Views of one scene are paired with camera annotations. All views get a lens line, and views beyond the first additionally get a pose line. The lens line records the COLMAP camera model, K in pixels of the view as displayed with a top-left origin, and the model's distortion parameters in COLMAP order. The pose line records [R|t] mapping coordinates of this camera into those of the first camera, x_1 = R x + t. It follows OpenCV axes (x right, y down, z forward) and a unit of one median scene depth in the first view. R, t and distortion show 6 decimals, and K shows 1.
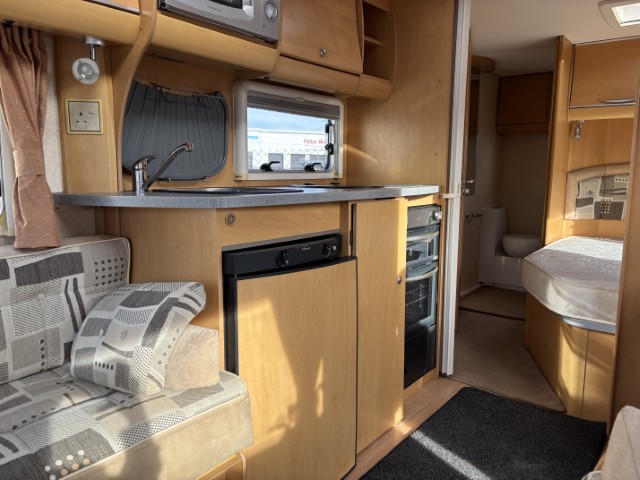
lens RADIAL K [[481.6, 0, 320.0], [0, 481.6, 240.0], [0, 0, 1]] dist [0.022611, 0.000179]
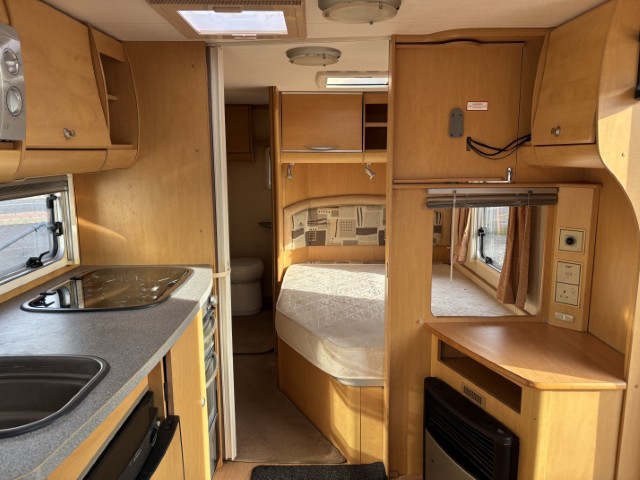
lens RADIAL K [[480.6, 0, 320.0], [0, 480.6, 240.0], [0, 0, 1]] dist [0.071622, -0.115724]
pose [[0.786190, -0.114277, 0.607327, -0.123641], [0.098573, 0.993361, 0.059312, -0.179609], [-0.610073, 0.013236, 0.792234, 0.142448]]
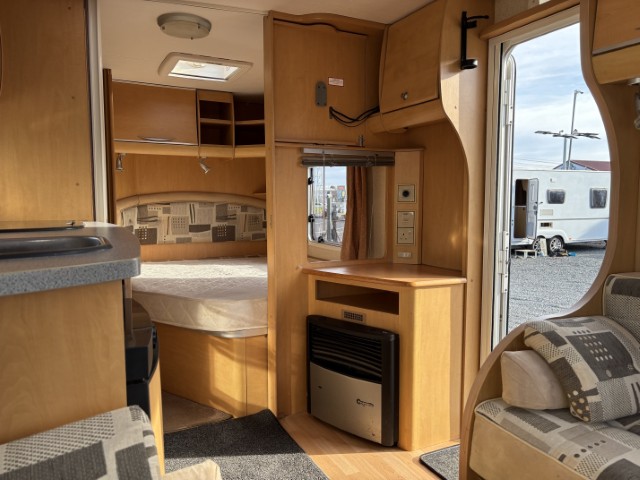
lens RADIAL K [[480.6, 0, 320.0], [0, 480.6, 240.0], [0, 0, 1]] dist [0.071622, -0.115724]
pose [[0.433794, -0.082935, 0.897187, -0.318002], [0.132035, 0.990856, 0.027754, -0.045908], [-0.891285, 0.106421, 0.440778, 0.245019]]
